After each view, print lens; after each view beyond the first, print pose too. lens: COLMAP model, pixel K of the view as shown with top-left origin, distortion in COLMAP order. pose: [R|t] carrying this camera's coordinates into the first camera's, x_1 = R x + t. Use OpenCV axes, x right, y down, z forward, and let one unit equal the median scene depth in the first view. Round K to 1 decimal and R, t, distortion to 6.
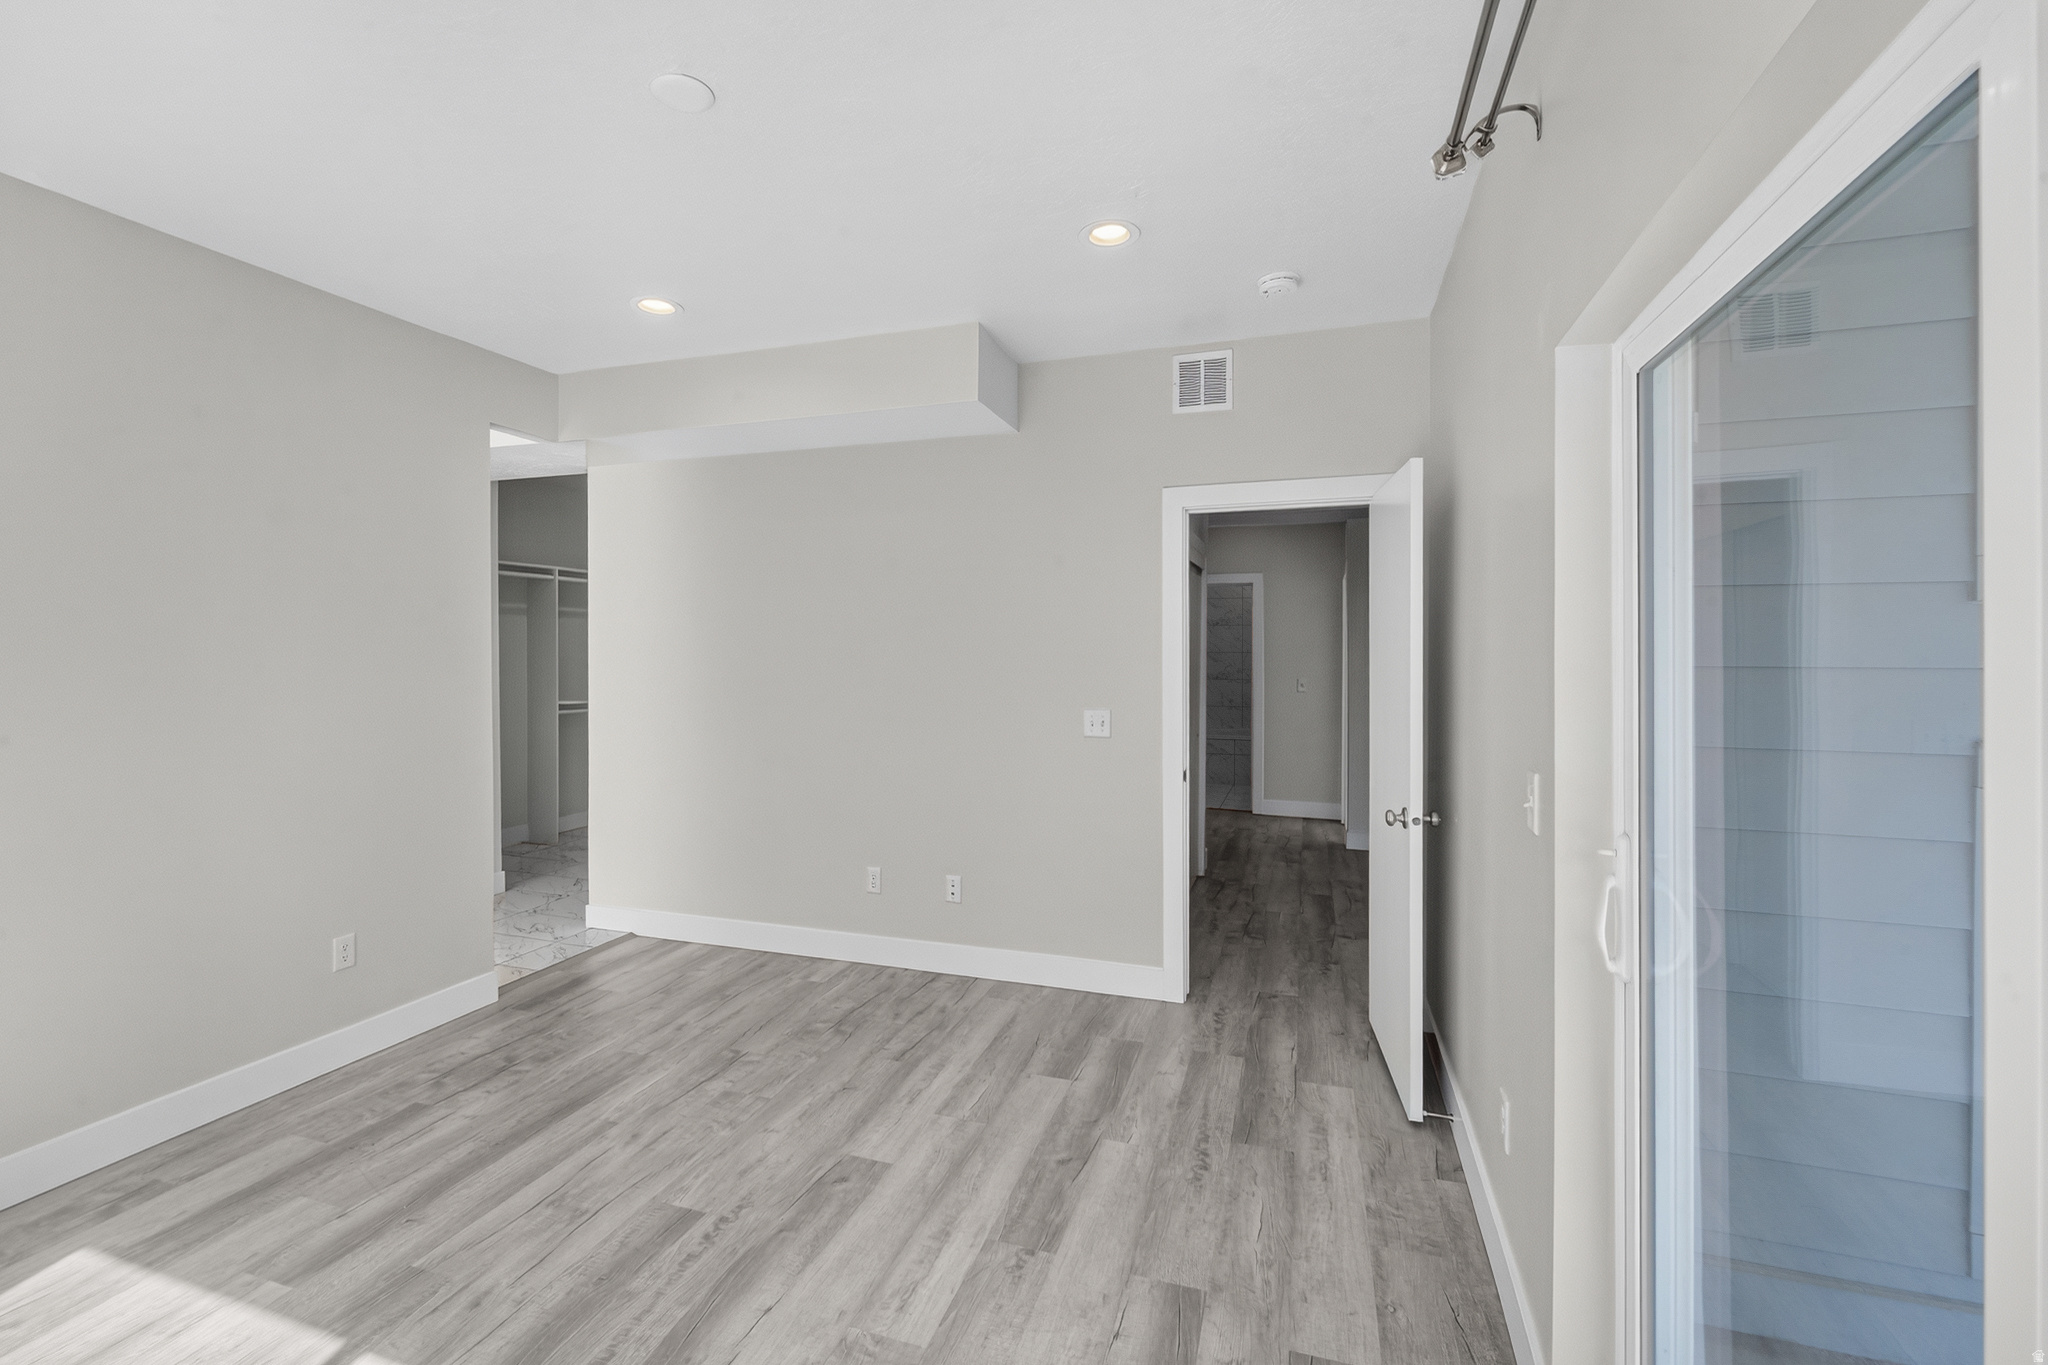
lens RADIAL K [[874.7, 0, 1019.4], [0, 874.7, 642.9], [0, 0, 1]] dist [-0.001216, -0.000460]
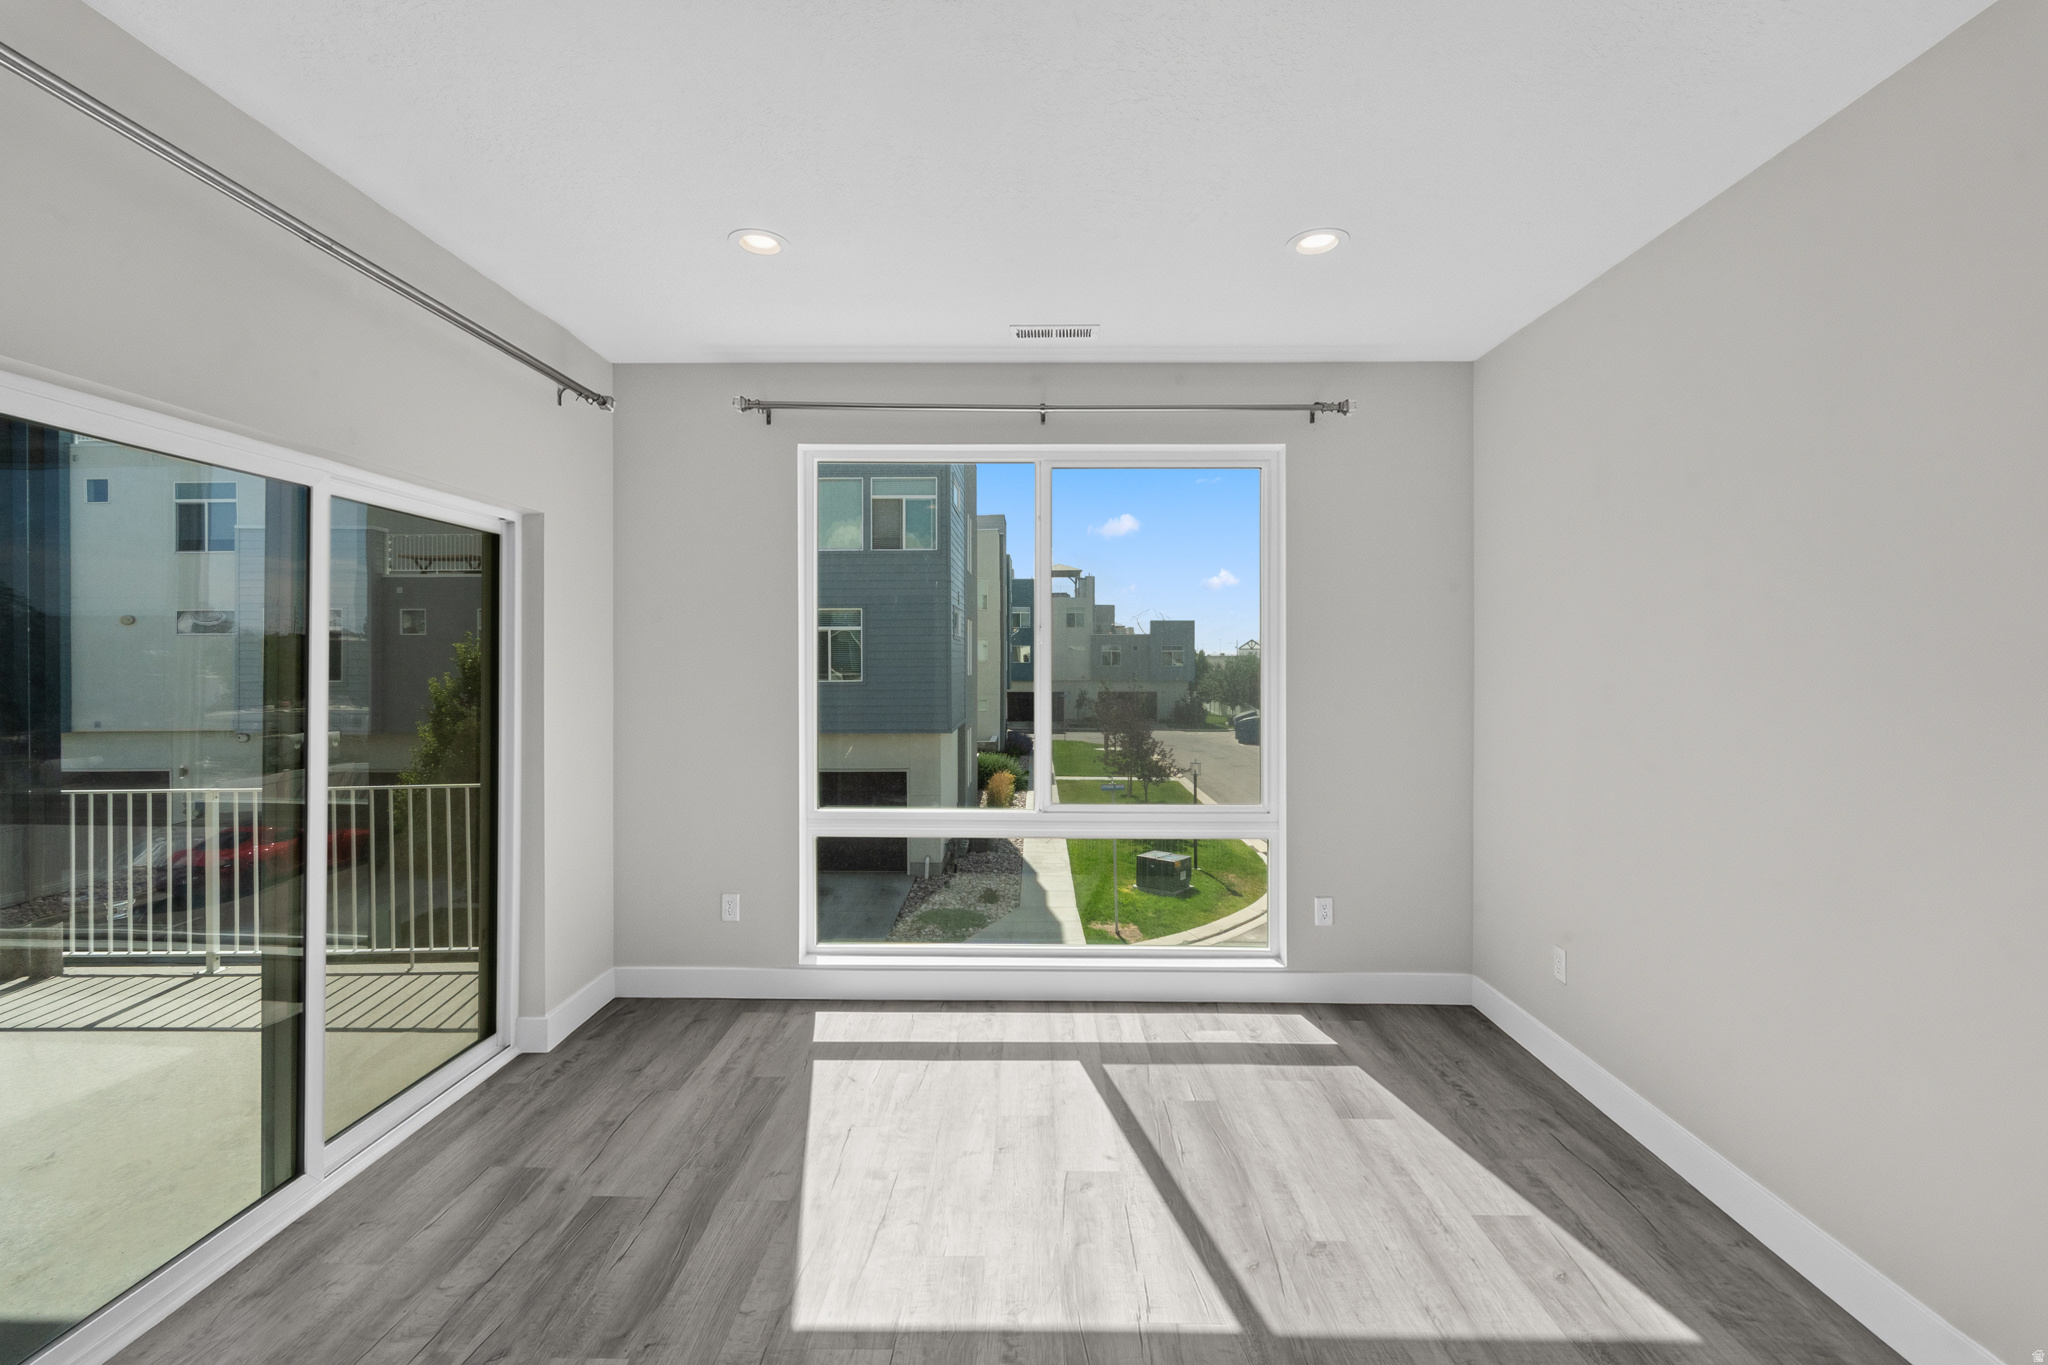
lens RADIAL K [[856.3, 0, 1028.1], [0, 856.3, 659.3], [0, 0, 1]] dist [-0.000586, -0.000653]
pose [[-0.953101, -0.003317, -0.302633, -0.135630], [-0.000839, 0.999965, -0.008317, 0.014421], [0.302650, -0.007673, -0.953071, 1.260840]]
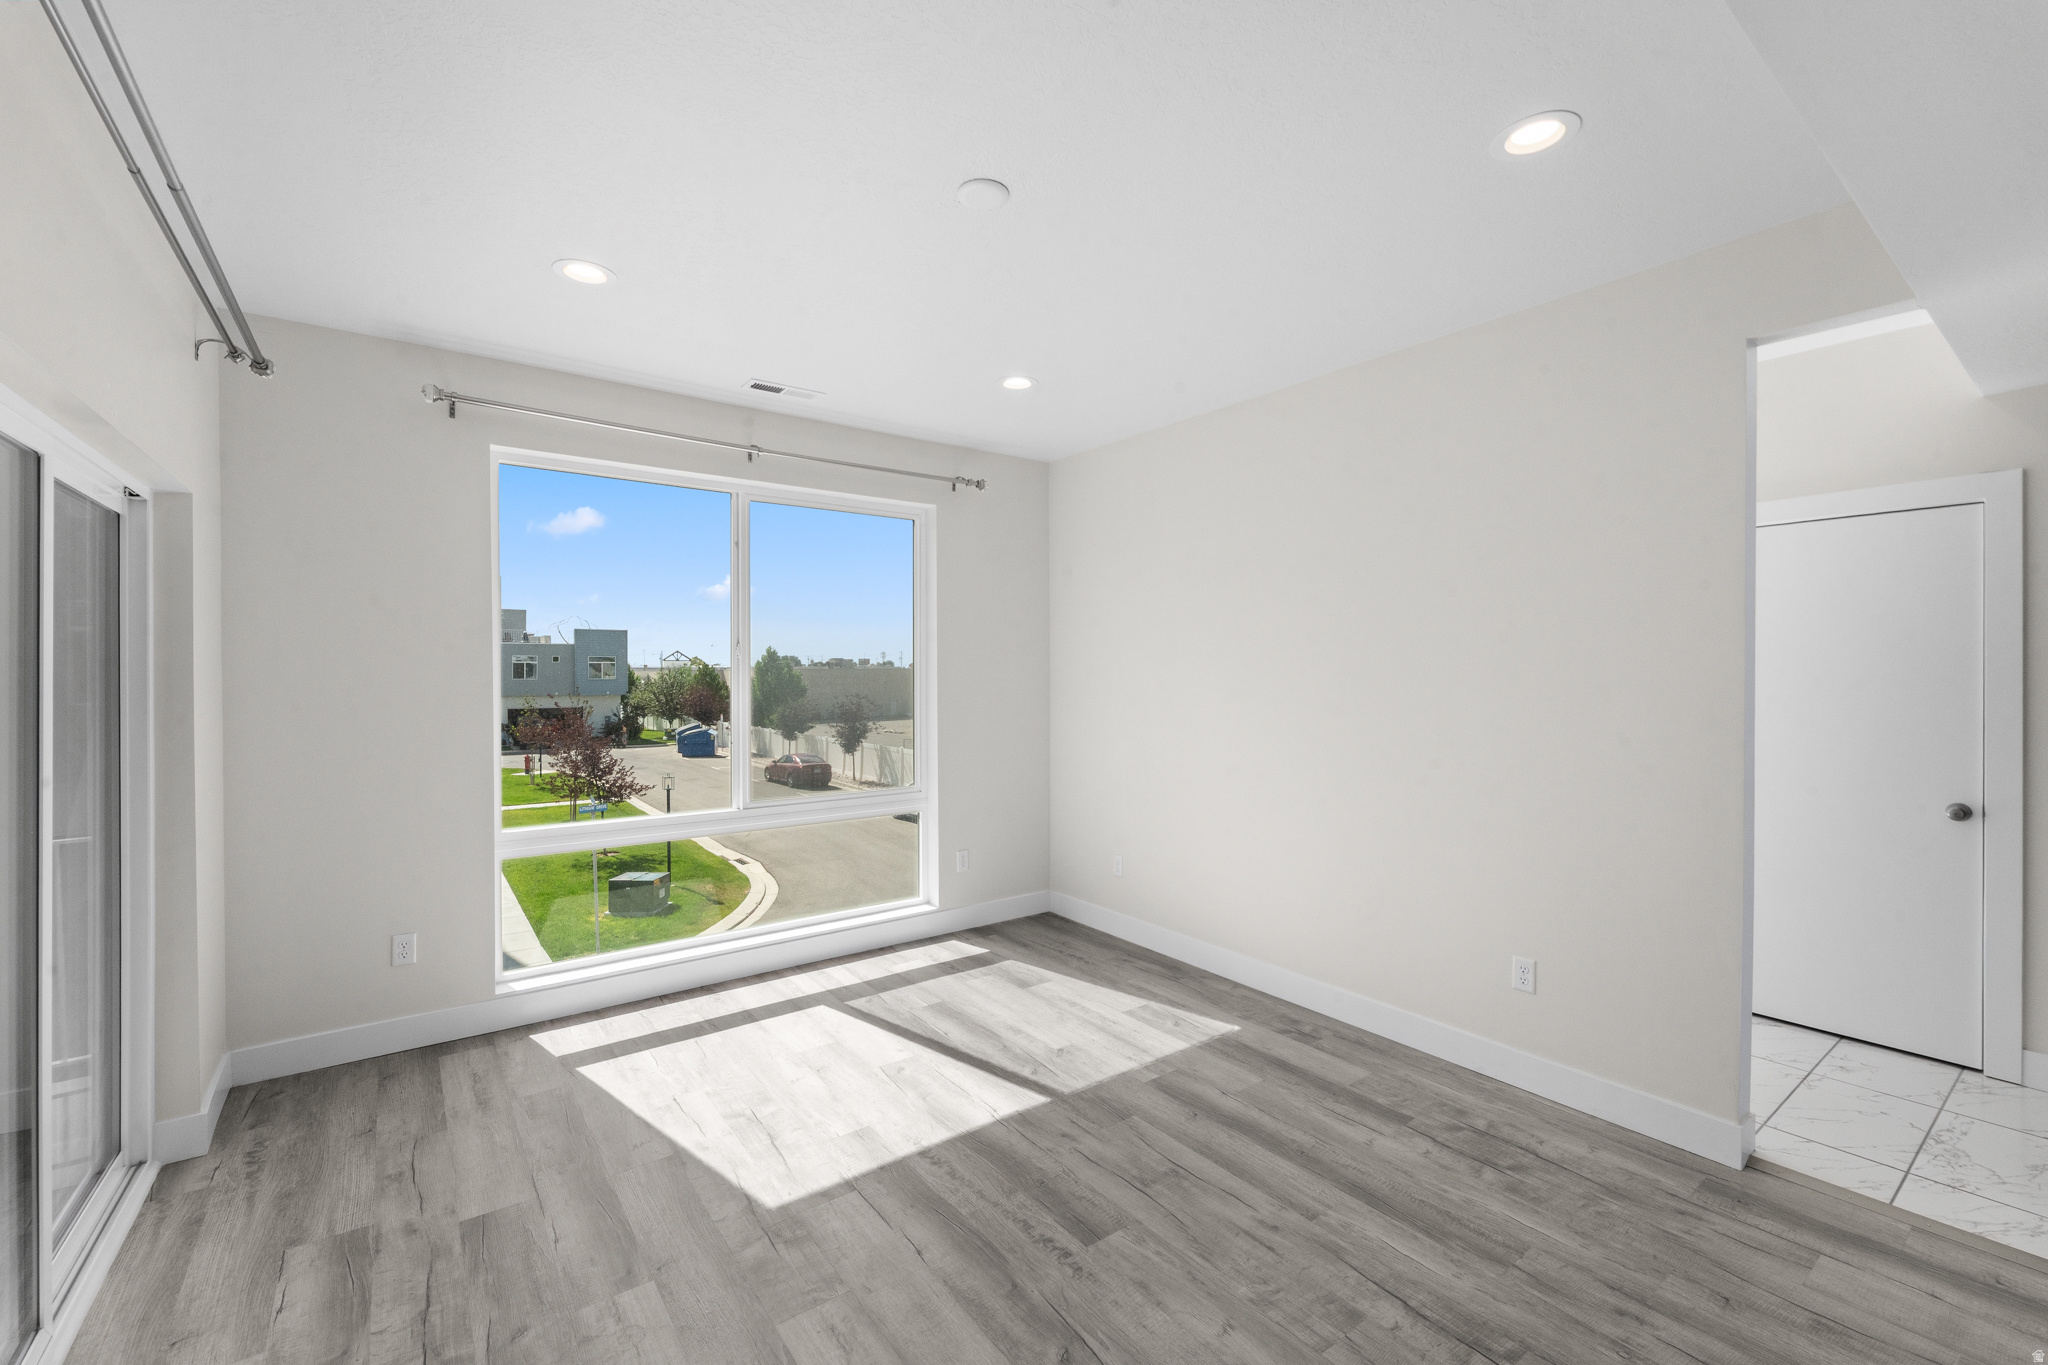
lens RADIAL K [[845.1, 0, 1032.4], [0, 845.1, 682.6], [0, 0, 1]] dist [-0.002442, -0.000368]
pose [[-0.570123, 0.010443, -0.821493, 0.369258], [0.007534, 0.999944, 0.007483, 0.013766], [0.821525, -0.001923, -0.570169, 1.242833]]
